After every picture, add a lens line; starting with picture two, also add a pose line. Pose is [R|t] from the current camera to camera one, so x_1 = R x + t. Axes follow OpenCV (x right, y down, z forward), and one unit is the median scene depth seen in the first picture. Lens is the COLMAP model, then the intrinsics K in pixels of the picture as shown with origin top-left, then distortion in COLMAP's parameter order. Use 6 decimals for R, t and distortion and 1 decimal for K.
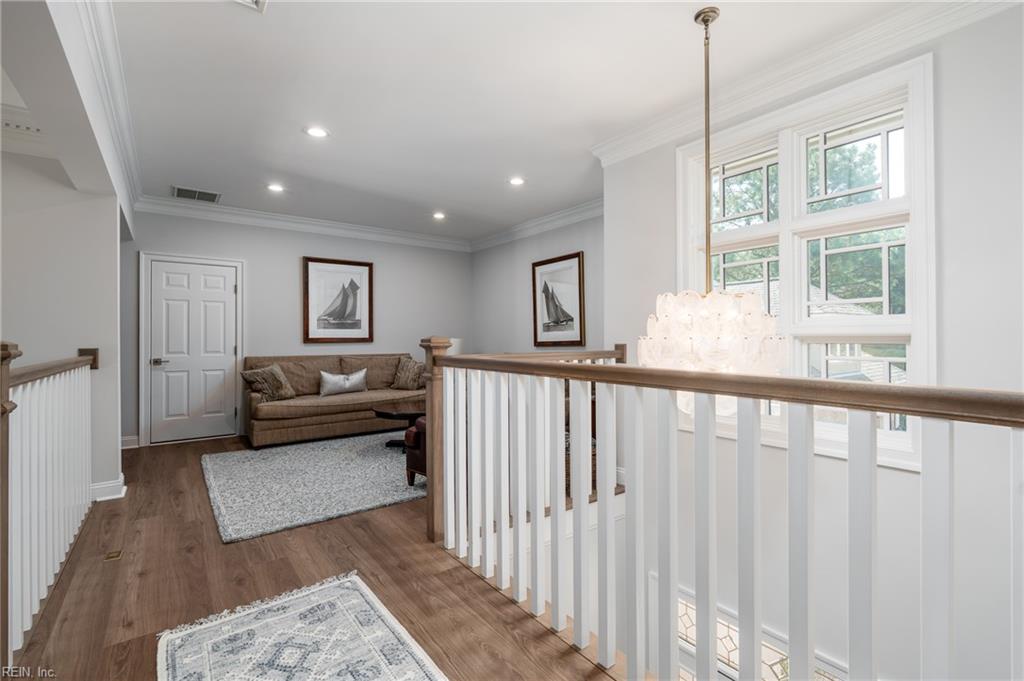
lens RADIAL K [[455.9, 0, 508.8], [0, 455.9, 338.2], [0, 0, 1]] dist [-0.005363, 0.001033]
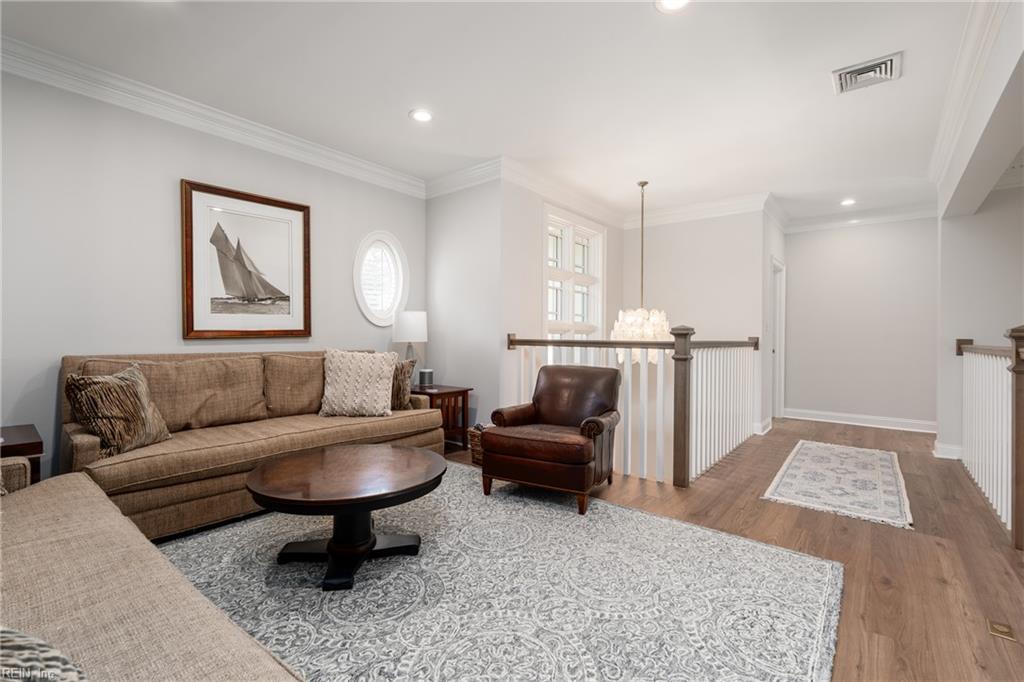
lens RADIAL K [[455.9, 0, 507.4], [0, 455.9, 338.6], [0, 0, 1]] dist [-0.005363, 0.001033]
pose [[-0.239416, -0.006971, 0.970892, -0.608244], [-0.007264, 0.999959, 0.005389, 0.013269], [-0.970890, -0.005762, -0.239457, 0.851671]]
